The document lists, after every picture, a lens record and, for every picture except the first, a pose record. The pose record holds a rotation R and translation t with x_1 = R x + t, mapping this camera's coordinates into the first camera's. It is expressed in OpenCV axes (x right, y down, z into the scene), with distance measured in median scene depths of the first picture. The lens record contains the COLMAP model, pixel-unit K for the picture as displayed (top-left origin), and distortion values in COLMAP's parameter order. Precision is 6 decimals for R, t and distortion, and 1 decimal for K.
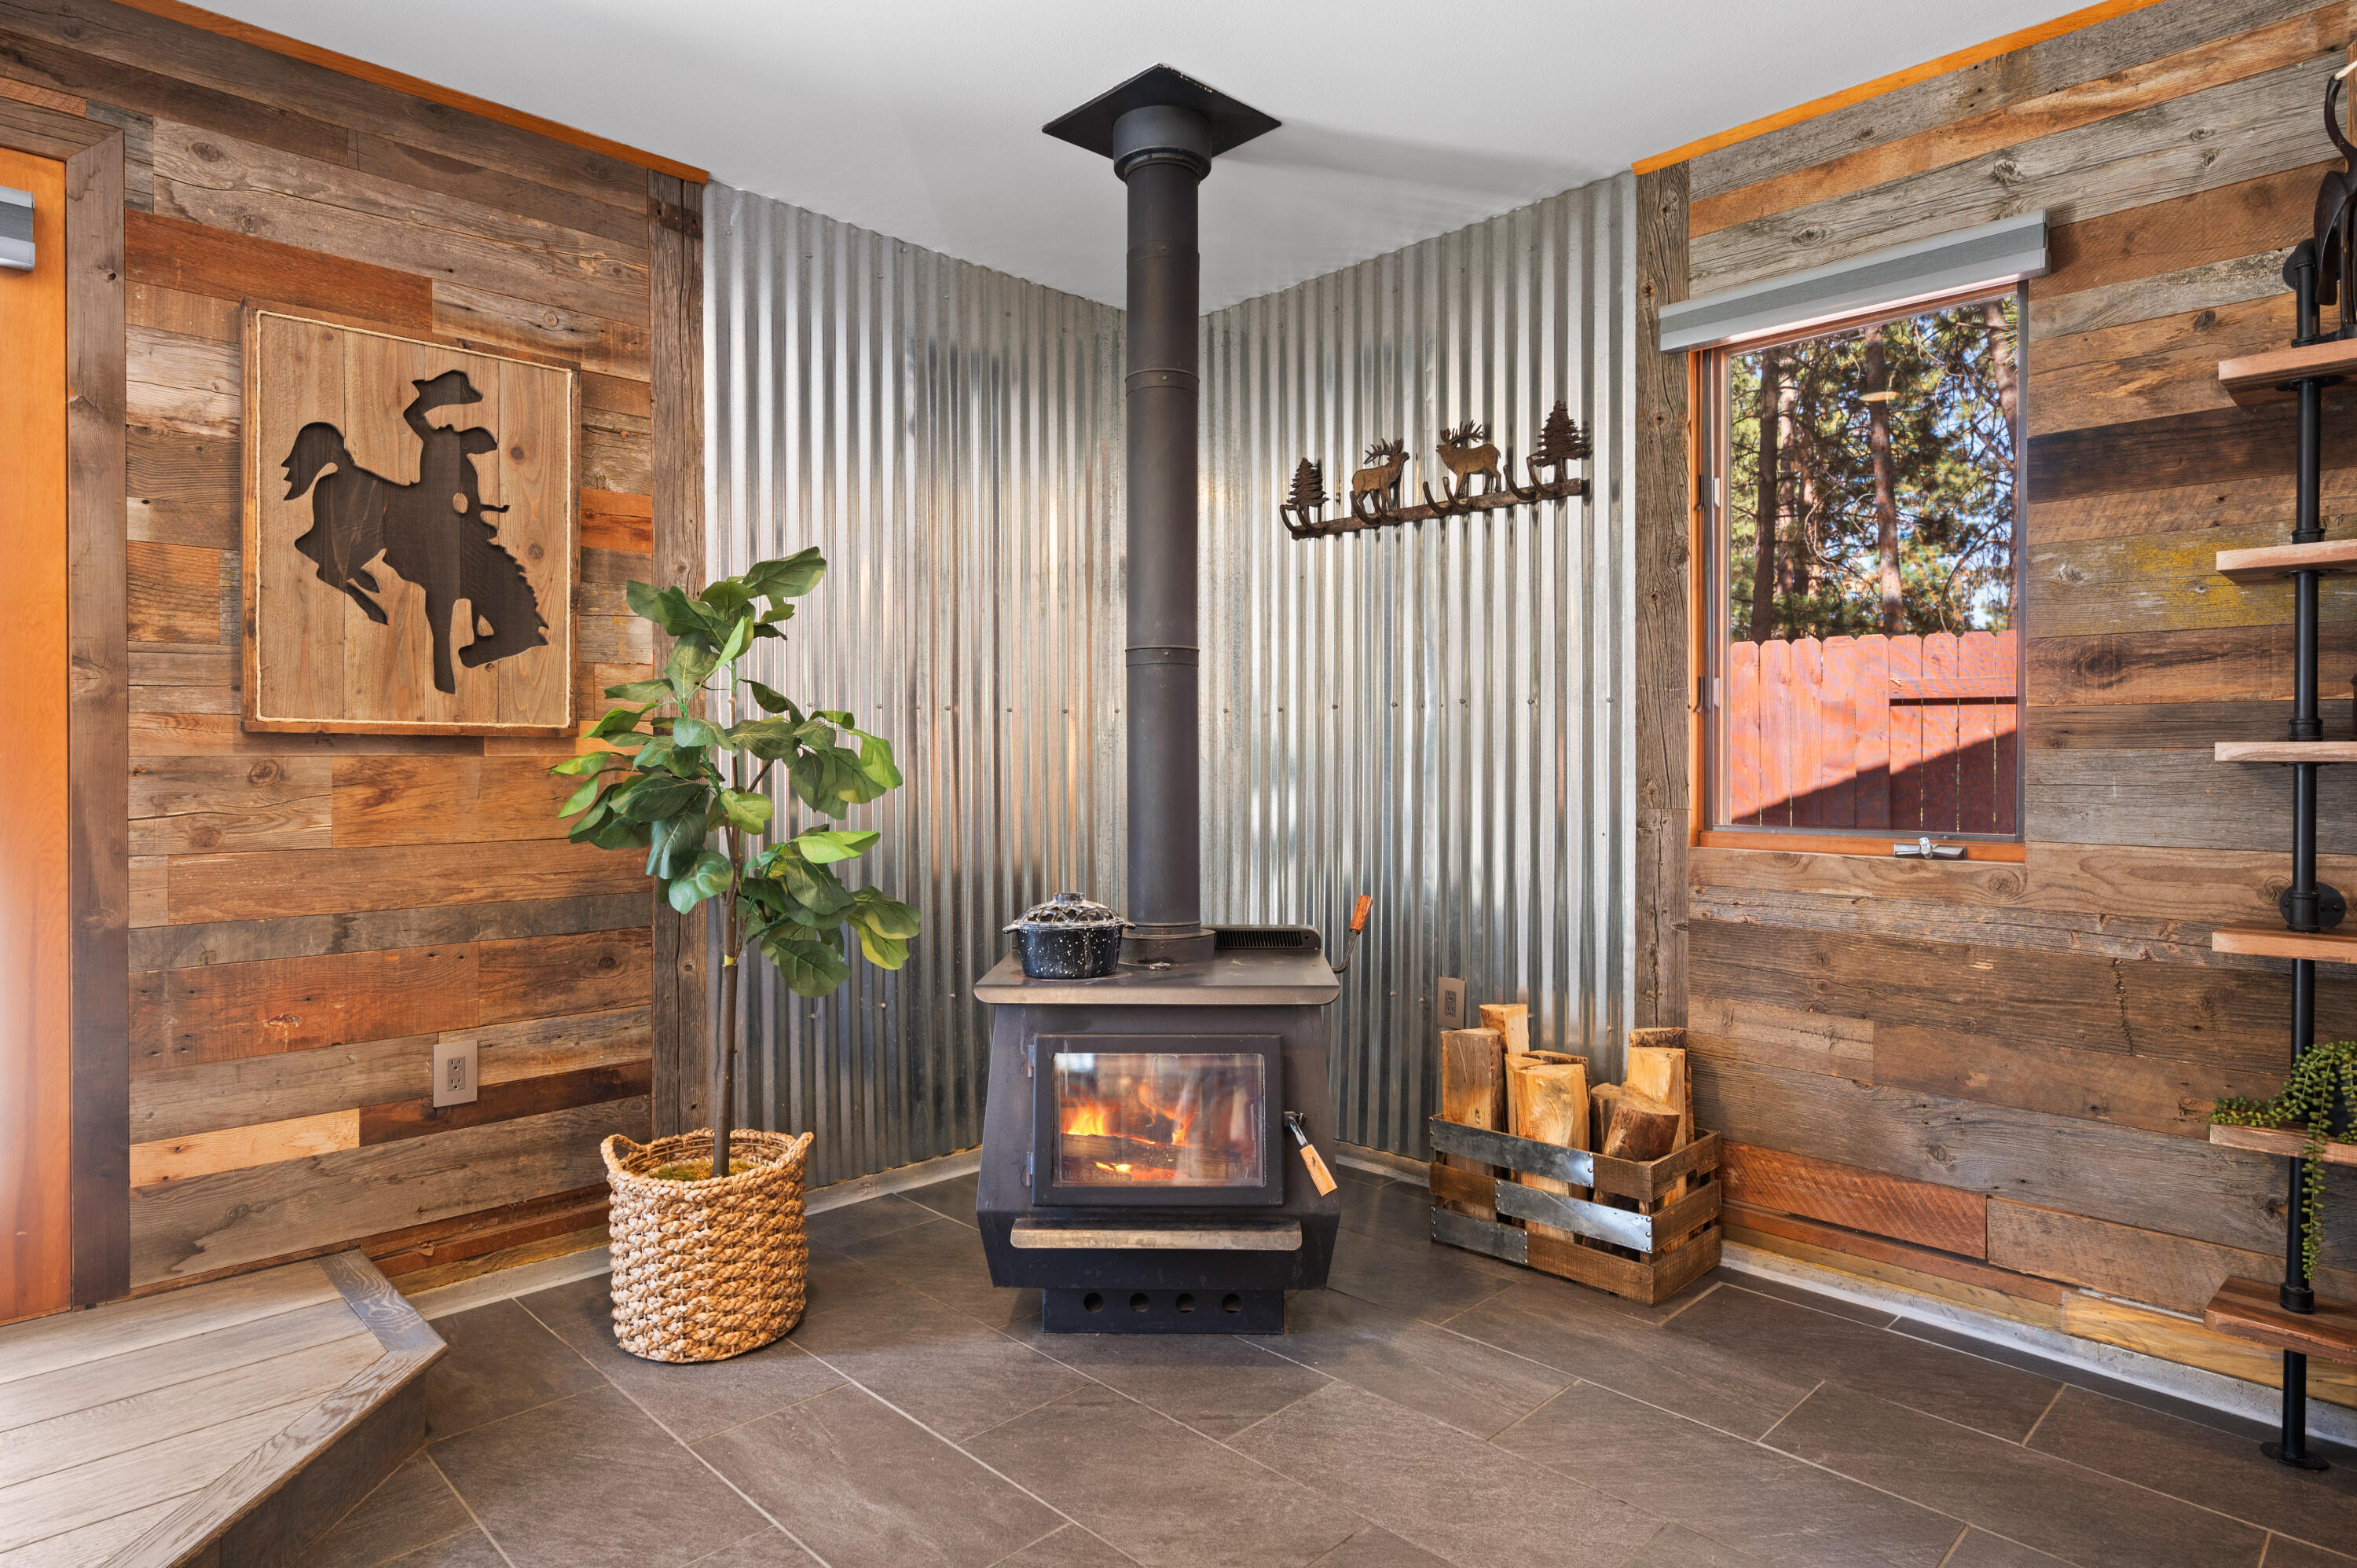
lens RADIAL K [[1299.2, 0, 1178.2], [0, 1299.2, 770.0], [0, 0, 1]] dist [-0.003636, -0.000592]
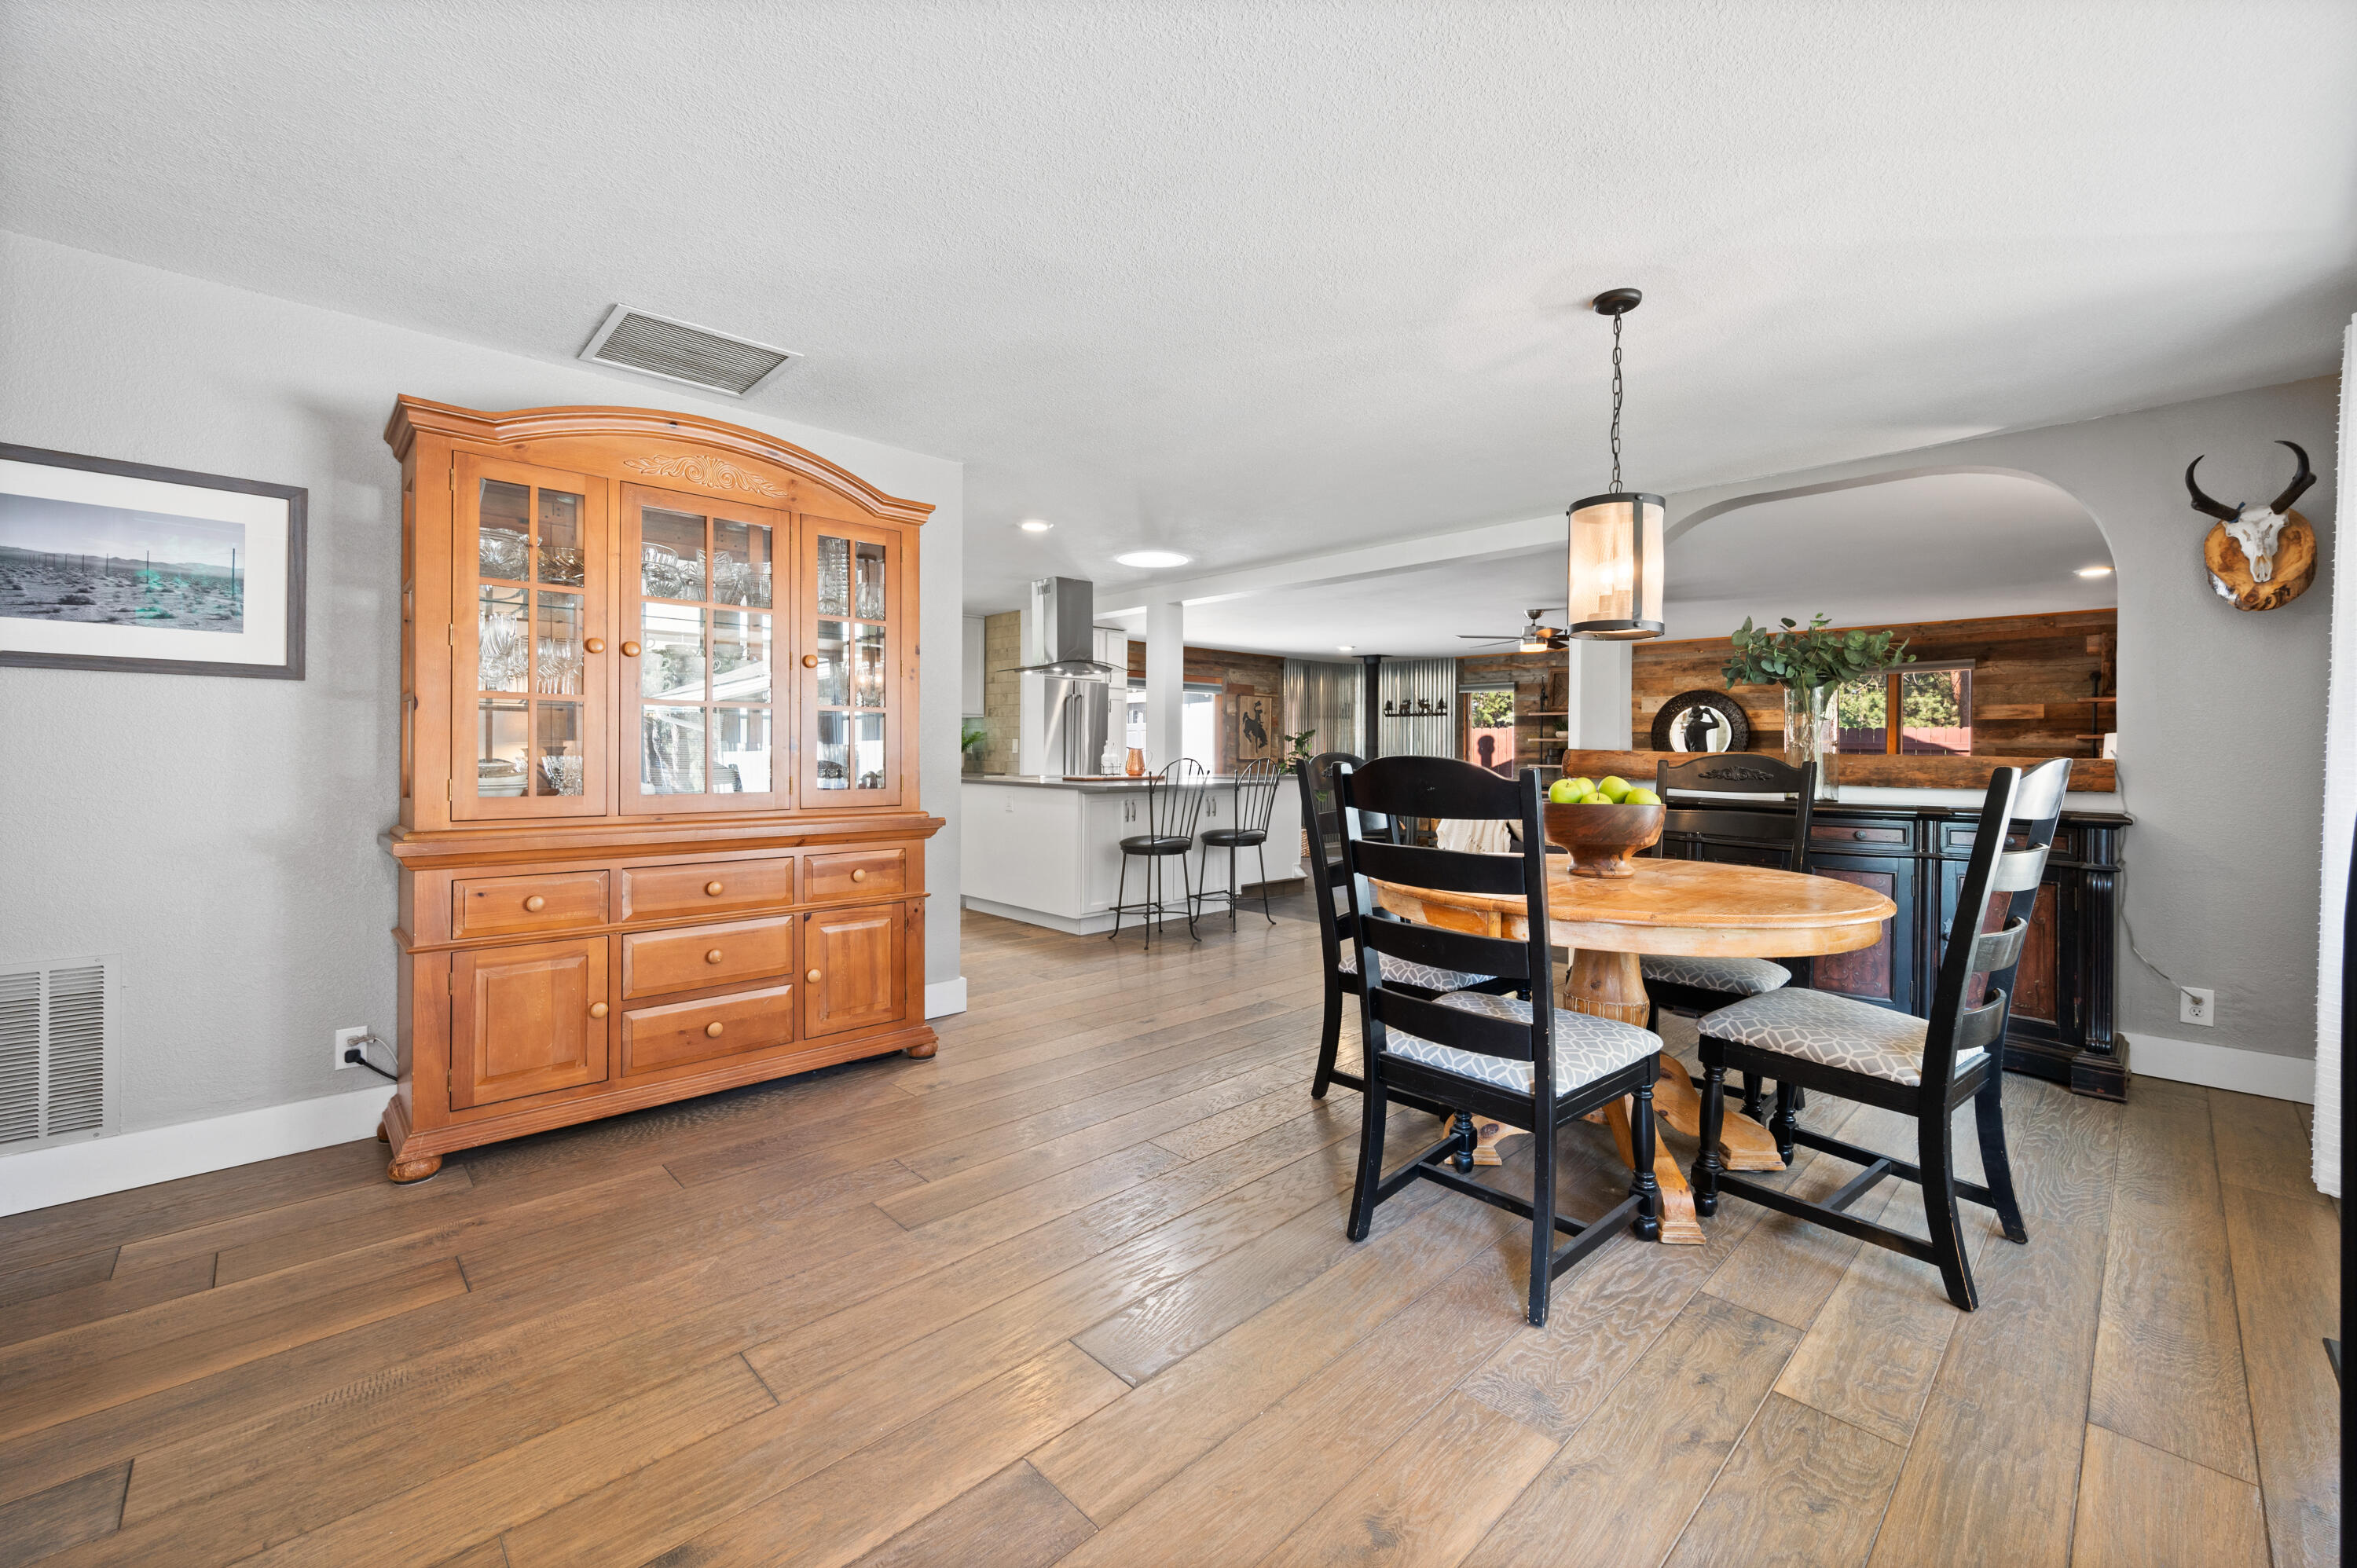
lens RADIAL K [[944.7, 0, 1173.5], [0, 944.7, 754.1], [0, 0, 1]] dist [-0.001243, -0.000056]
pose [[0.999737, 0.007362, -0.021737, -0.867705], [-0.007450, 0.999964, -0.003949, -0.035156], [0.021707, 0.004110, 0.999756, -3.494938]]
